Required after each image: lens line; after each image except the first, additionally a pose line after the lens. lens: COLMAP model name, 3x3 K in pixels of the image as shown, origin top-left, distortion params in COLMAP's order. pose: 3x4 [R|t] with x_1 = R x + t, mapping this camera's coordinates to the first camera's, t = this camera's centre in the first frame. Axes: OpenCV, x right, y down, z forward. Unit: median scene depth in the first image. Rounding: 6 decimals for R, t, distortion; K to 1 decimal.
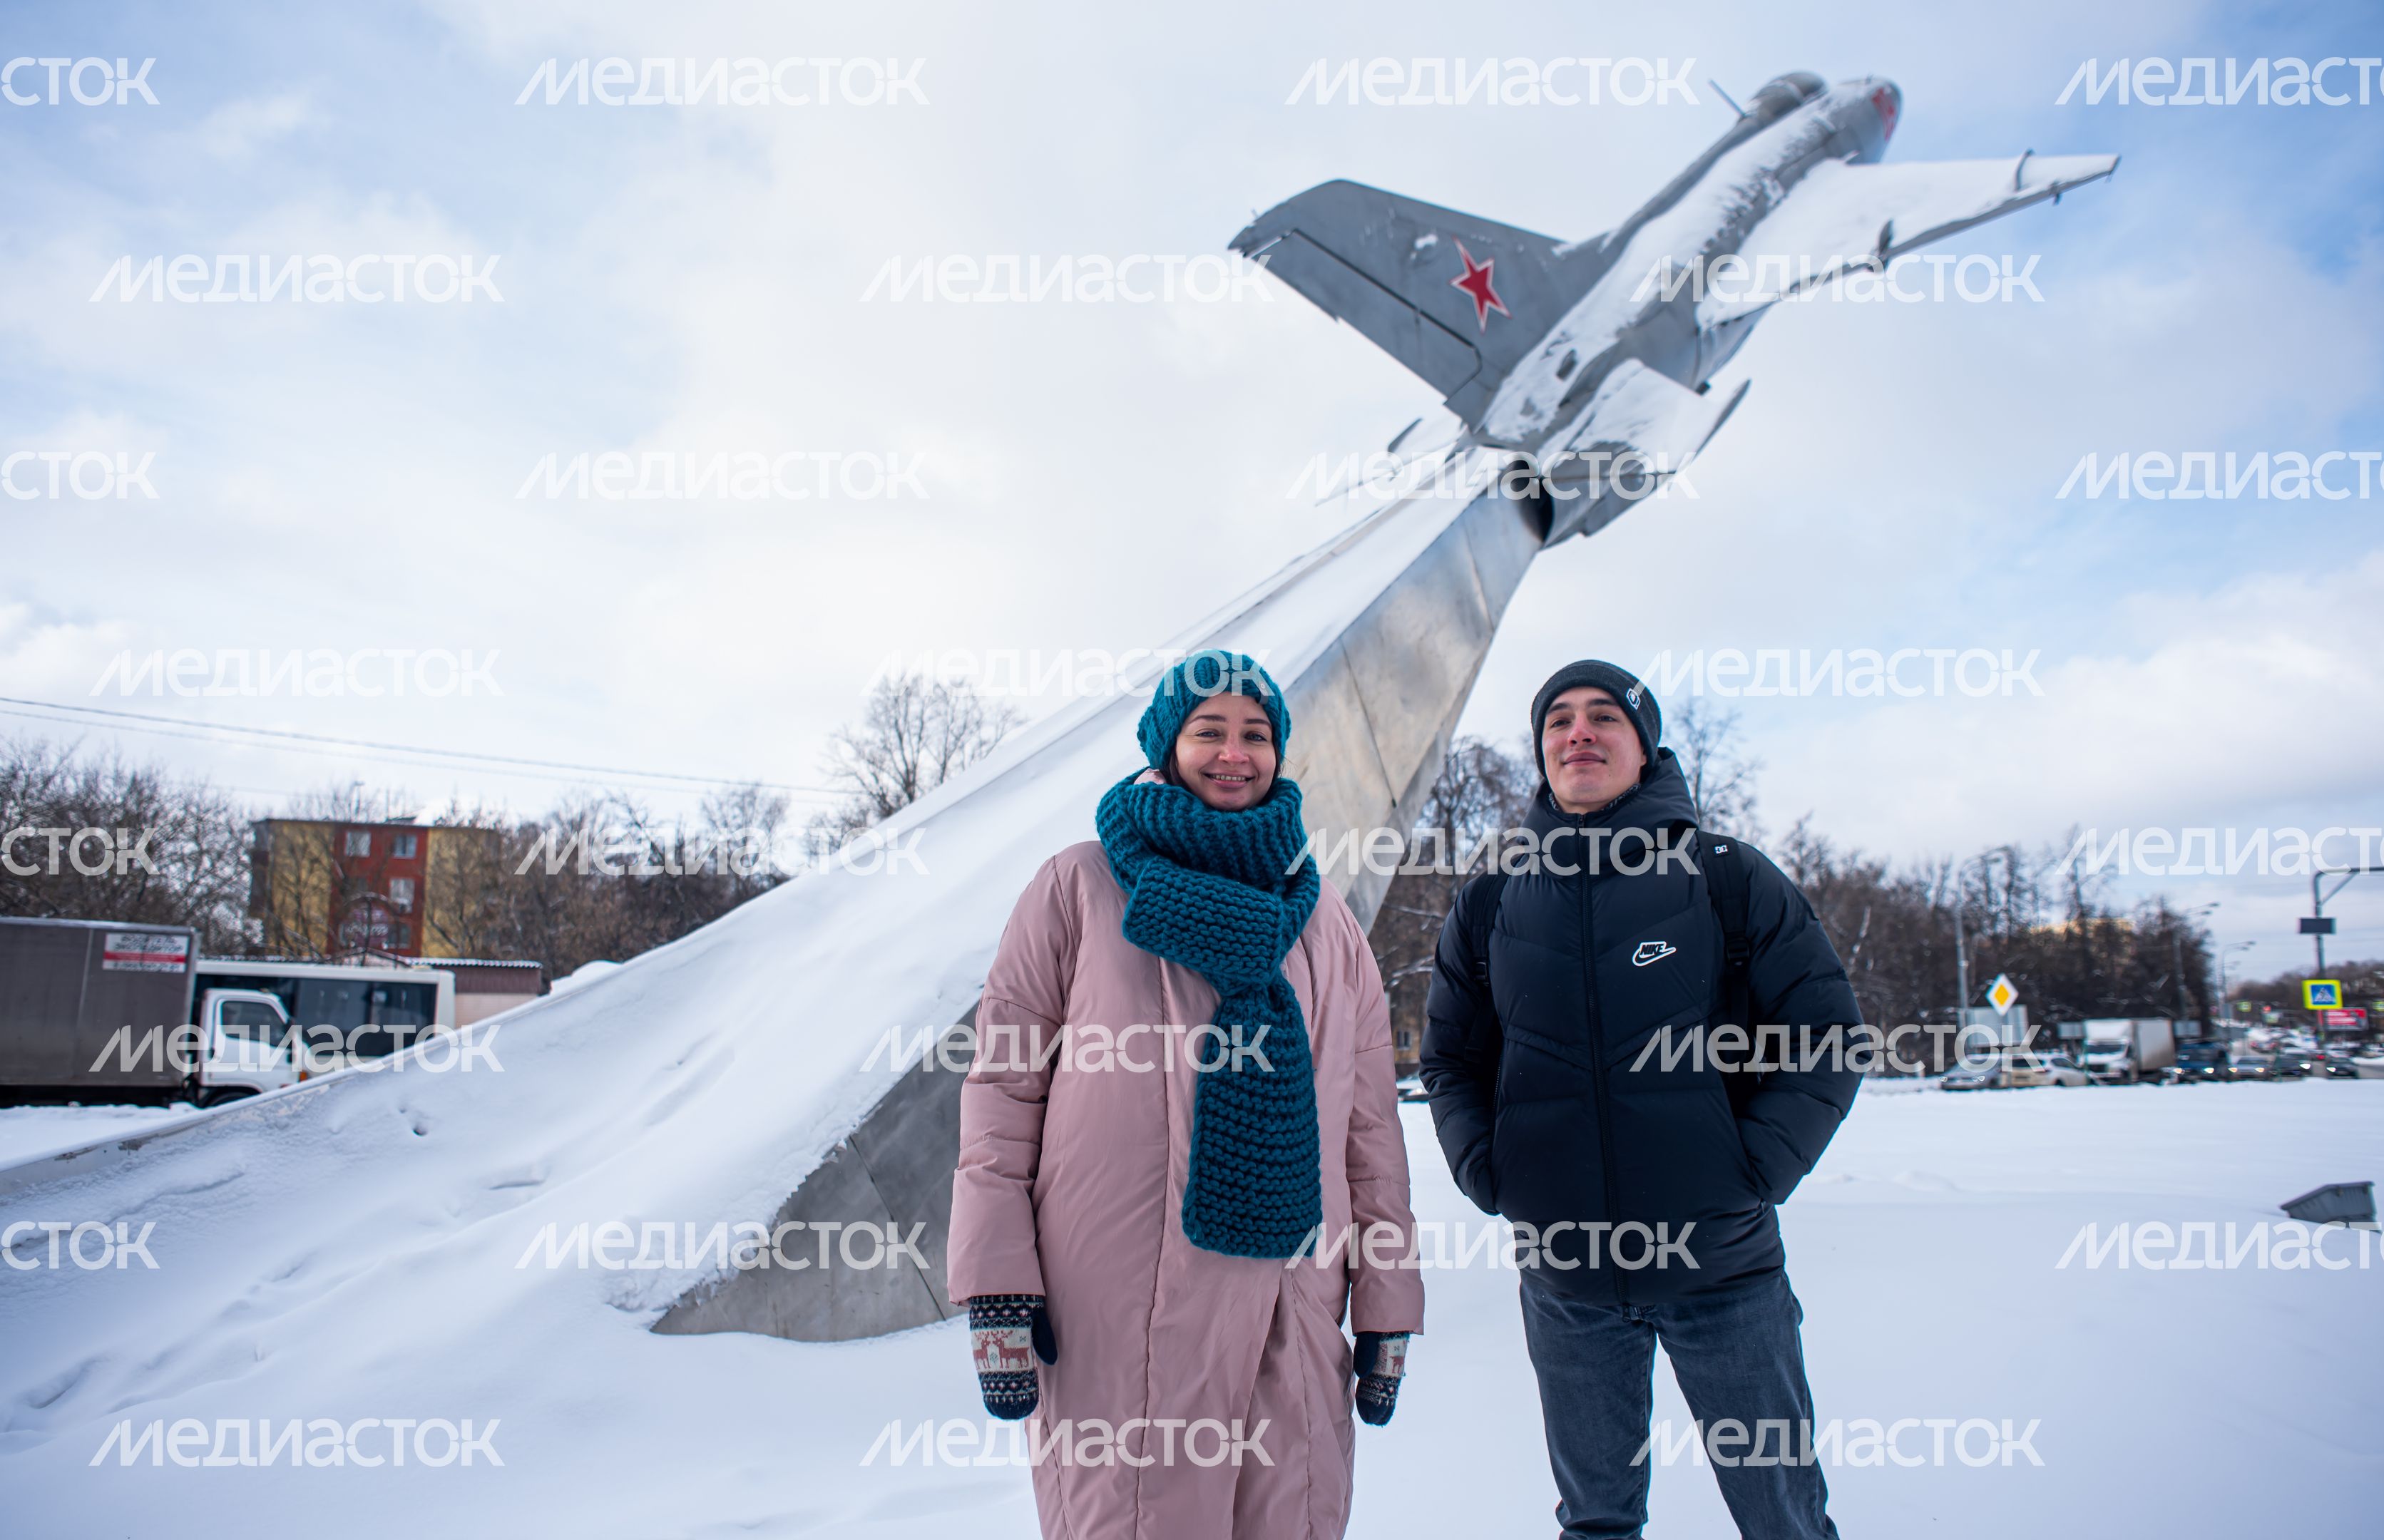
lens RADIAL K [[1648.0, 0, 1188.1], [0, 1648.0, 781.0], [0, 0, 1]] dist [-0.088209, 0.075899]
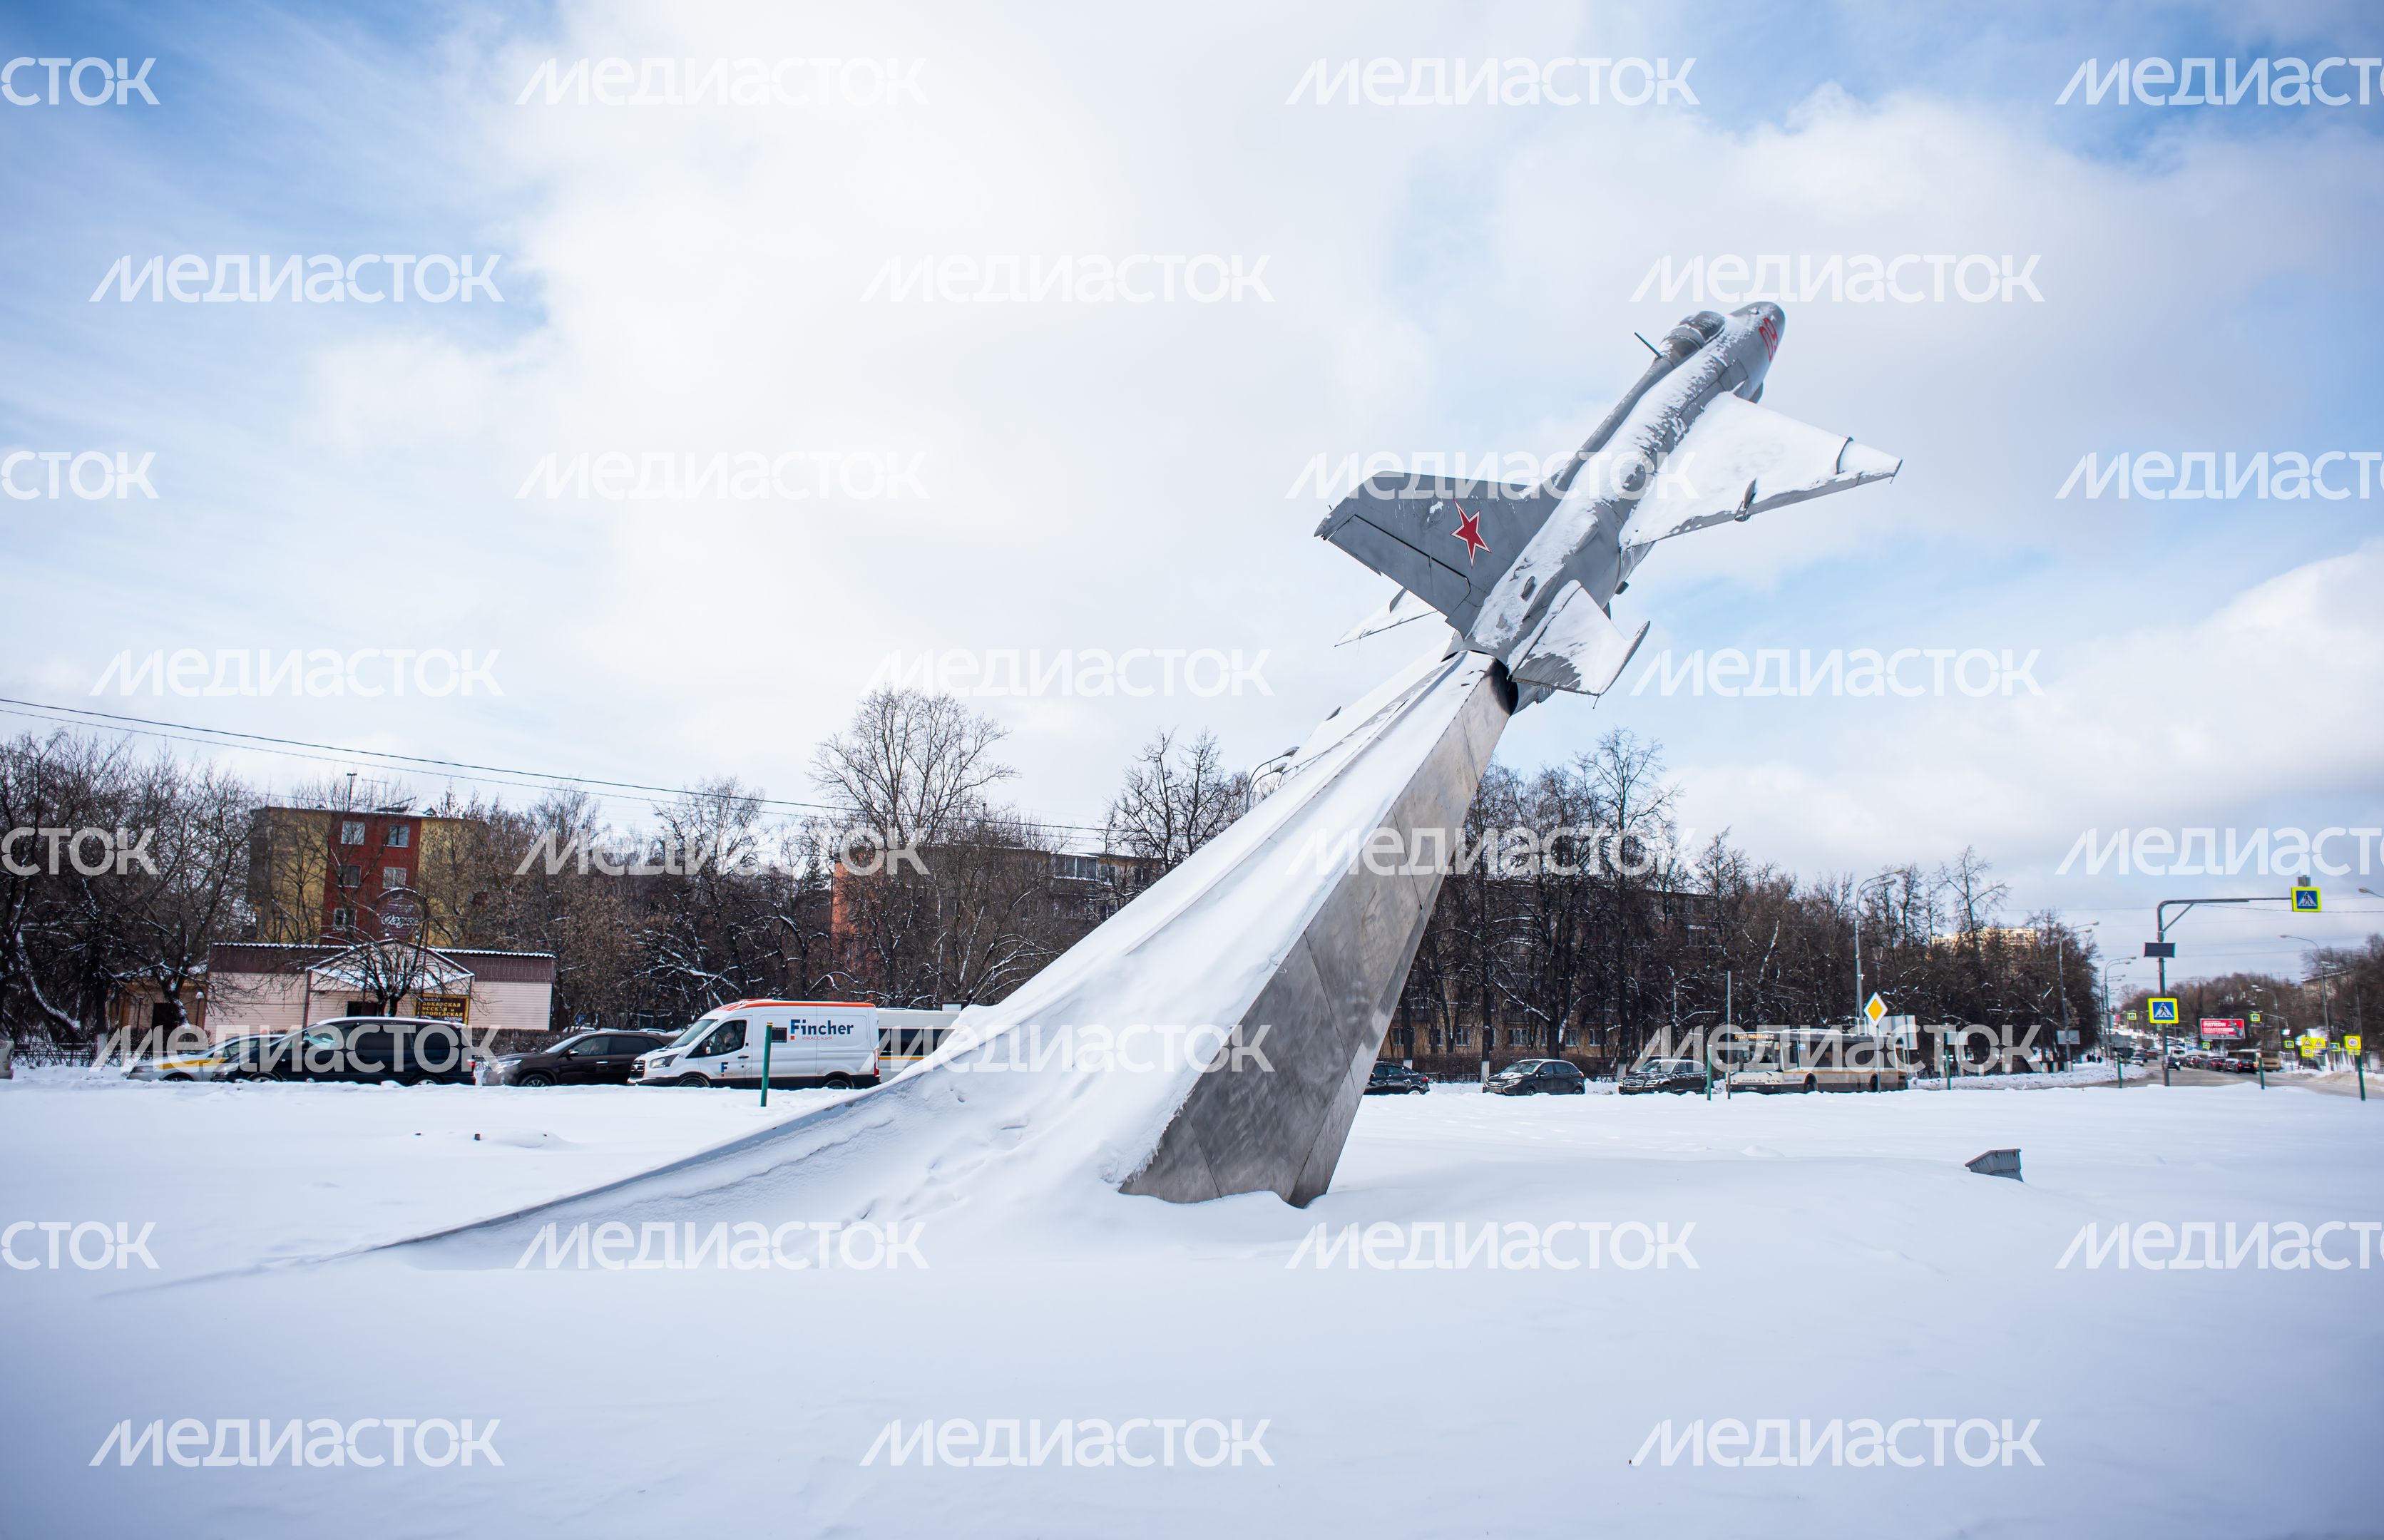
lens RADIAL K [[1613.7, 0, 1195.0], [0, 1613.7, 772.7], [0, 0, 1]] dist [-0.089904, 0.075679]
pose [[0.998954, 0.021937, 0.040112, -0.030687], [-0.021796, 0.999755, -0.003955, -0.020238], [-0.040189, 0.003077, 0.999187, -0.107970]]
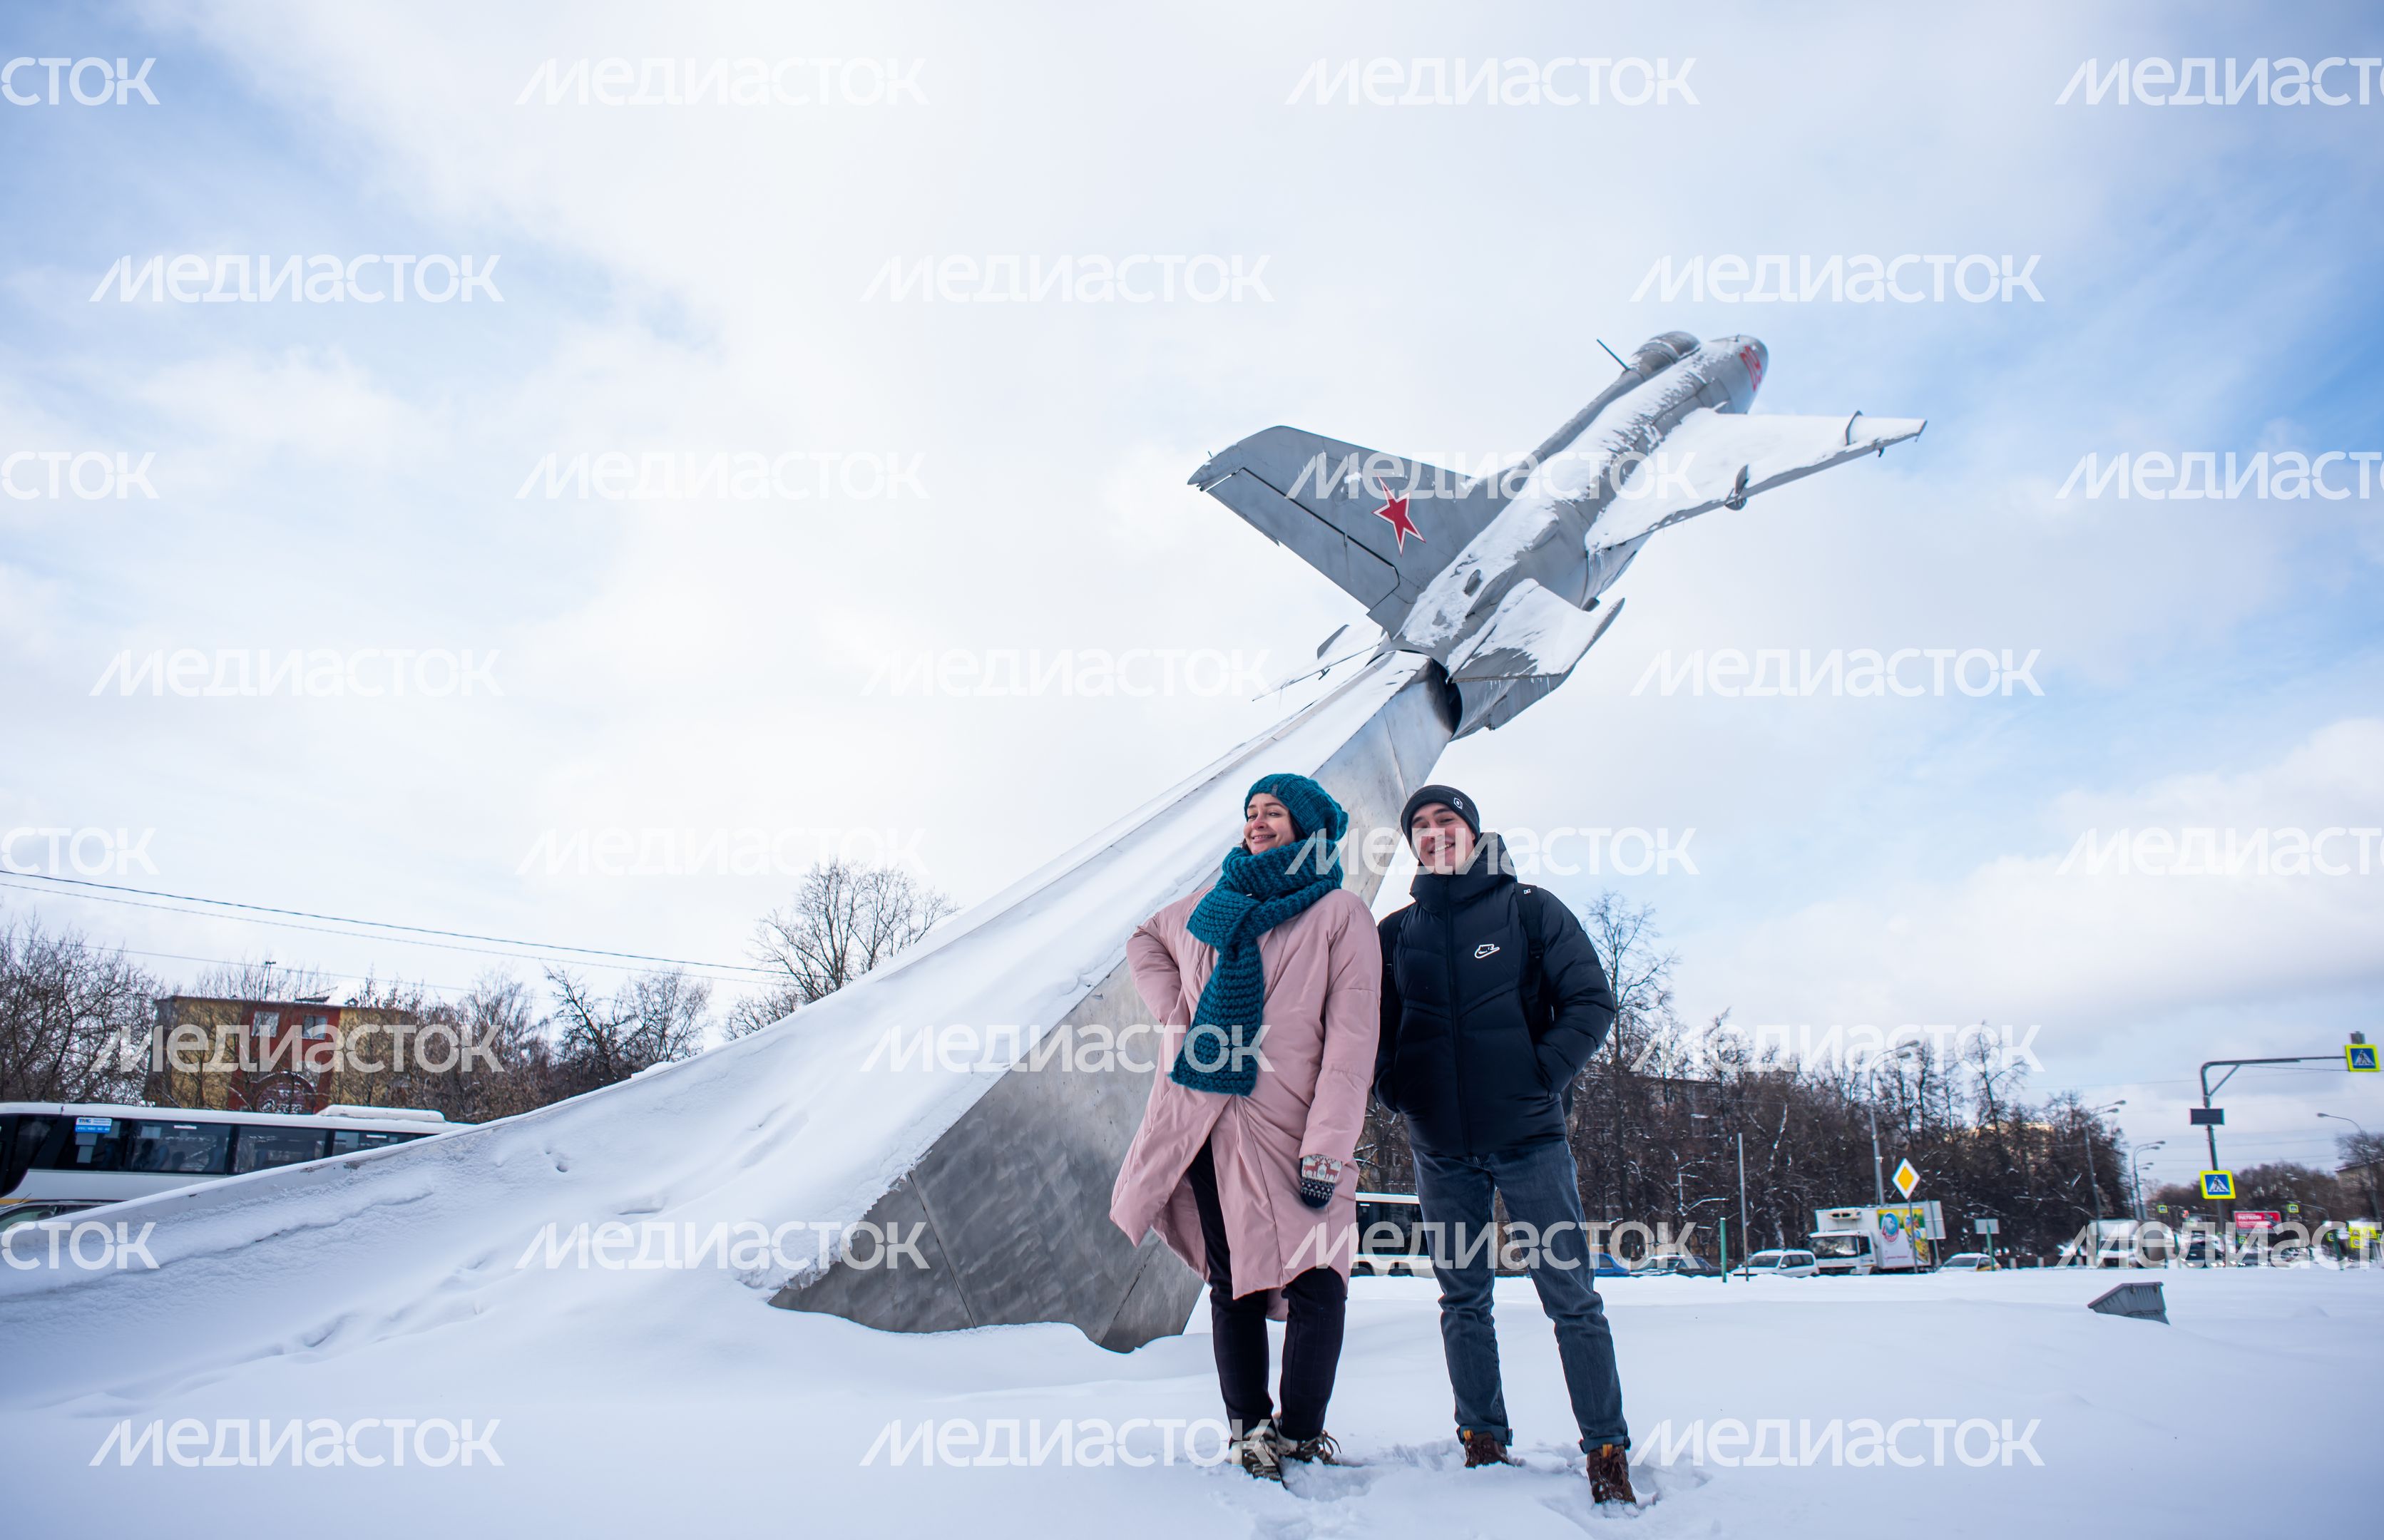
lens RADIAL K [[1648.6, 0, 1192.2], [0, 1648.6, 757.3], [0, 0, 1]] dist [-0.087010, 0.074845]
pose [[0.998749, 0.016550, 0.047193, -0.005561], [-0.010131, 0.991045, -0.133143, 0.006914], [-0.048974, 0.132498, 0.989973, -0.034958]]
